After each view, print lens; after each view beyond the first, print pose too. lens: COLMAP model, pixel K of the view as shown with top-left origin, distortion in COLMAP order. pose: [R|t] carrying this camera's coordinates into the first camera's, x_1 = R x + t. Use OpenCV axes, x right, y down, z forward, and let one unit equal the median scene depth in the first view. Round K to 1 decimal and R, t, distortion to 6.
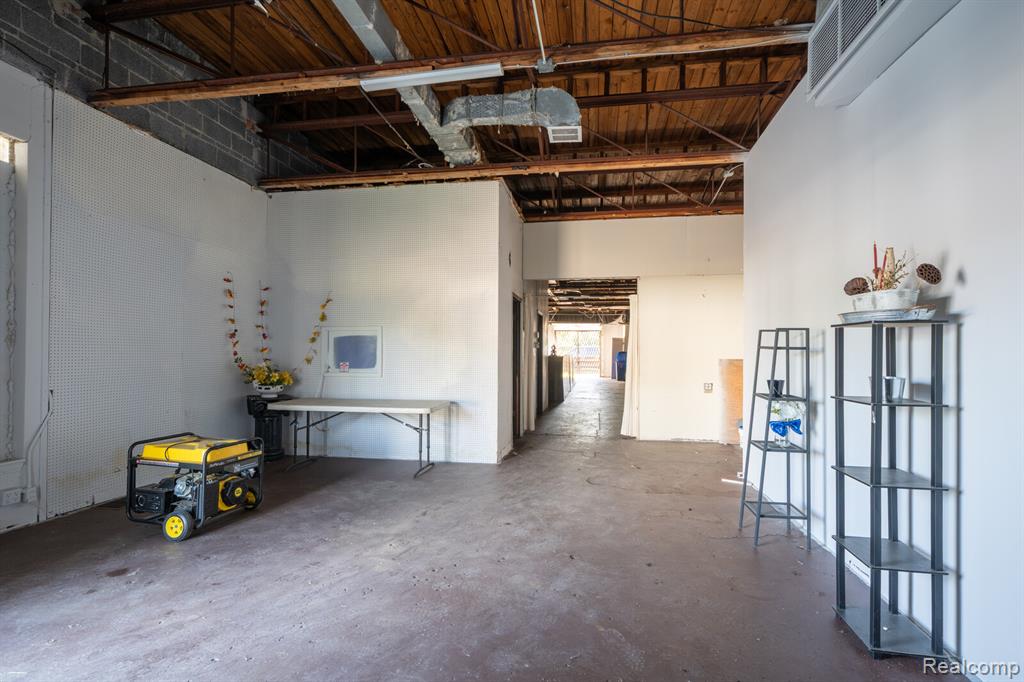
lens RADIAL K [[483.0, 0, 512.0], [0, 483.0, 341.0], [0, 0, 1]] dist [0.000686, 0.000078]
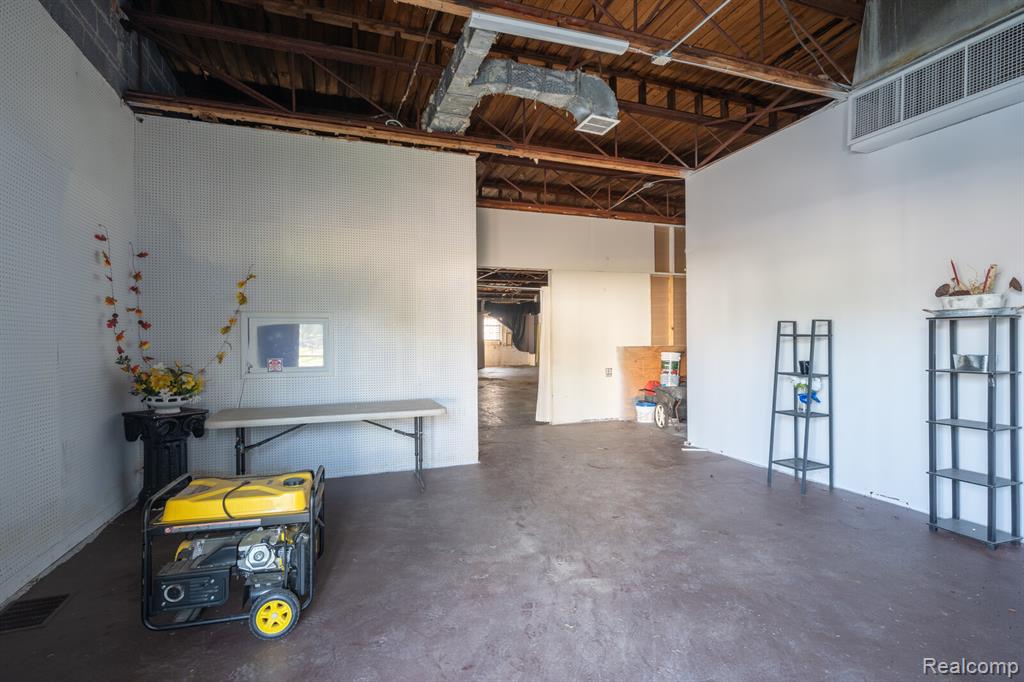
lens RADIAL K [[484.2, 0, 510.6], [0, 484.2, 336.9], [0, 0, 1]] dist [0.001525, -0.000019]
pose [[0.870386, -0.007701, 0.492310, -0.540838], [0.002233, 0.999929, 0.011694, 0.001100], [-0.492365, -0.009079, 0.870341, 0.204216]]
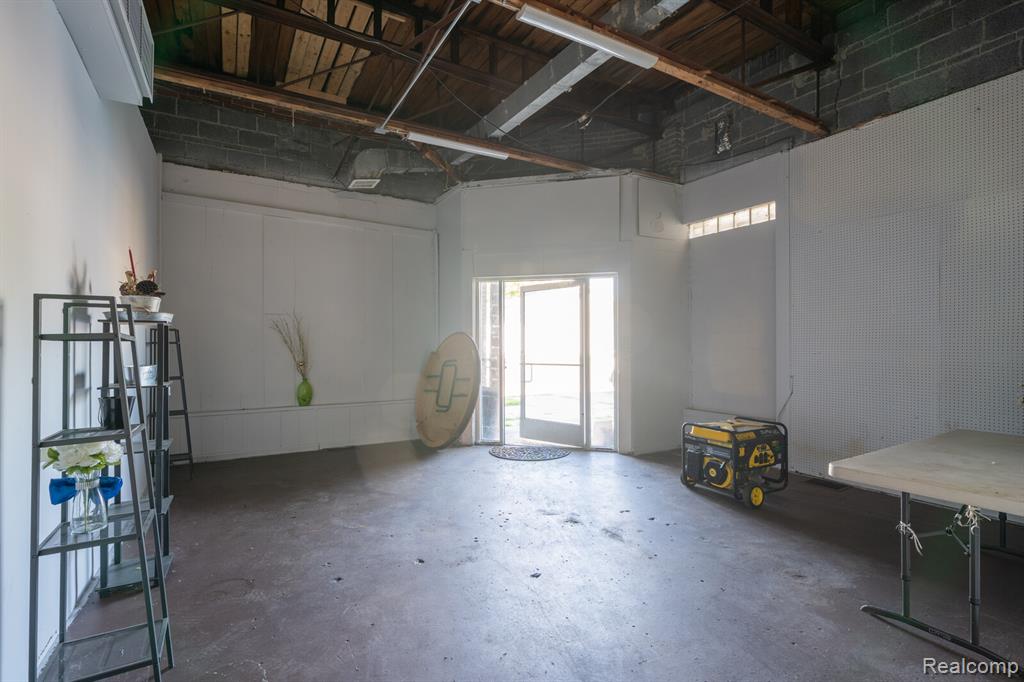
lens RADIAL K [[483.0, 0, 512.0], [0, 483.0, 341.0], [0, 0, 1]] dist [0.000686, 0.000078]
pose [[-0.762745, -0.007600, -0.646654, 0.405961], [0.005222, 0.999826, -0.017911, 0.021039], [0.646678, -0.017038, -0.762573, 1.239180]]
